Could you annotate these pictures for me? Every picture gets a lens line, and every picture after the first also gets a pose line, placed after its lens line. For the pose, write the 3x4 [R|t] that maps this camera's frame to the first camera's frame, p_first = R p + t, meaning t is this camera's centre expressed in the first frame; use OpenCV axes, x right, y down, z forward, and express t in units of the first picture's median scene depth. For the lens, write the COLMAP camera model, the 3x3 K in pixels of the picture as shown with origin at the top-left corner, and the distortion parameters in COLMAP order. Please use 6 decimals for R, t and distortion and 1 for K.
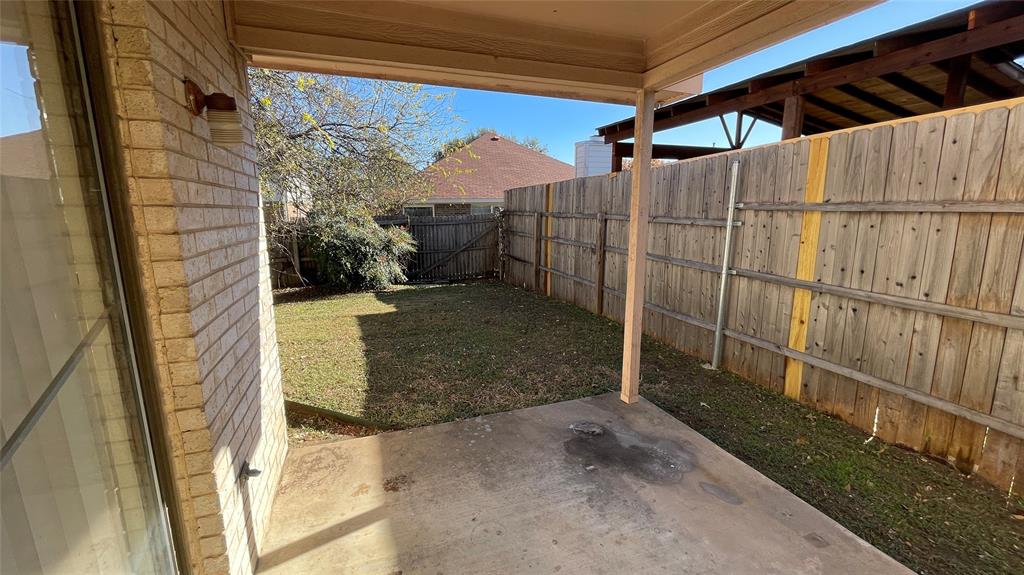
lens RADIAL K [[424.7, 0, 511.7], [0, 424.7, 288.4], [0, 0, 1]] dist [-0.002473, 0.000304]
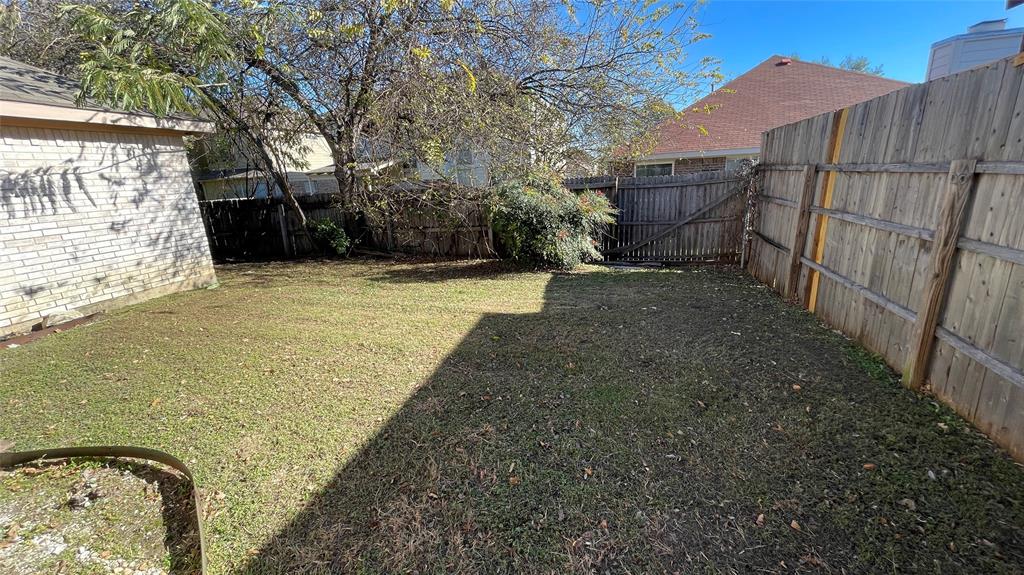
lens RADIAL K [[424.7, 0, 511.7], [0, 424.7, 288.4], [0, 0, 1]] dist [-0.002473, 0.000304]
pose [[0.822365, 0.119439, -0.556282, 0.070000], [-0.068228, 0.991364, 0.111992, -0.051633], [0.564854, -0.054144, 0.823412, 0.302004]]
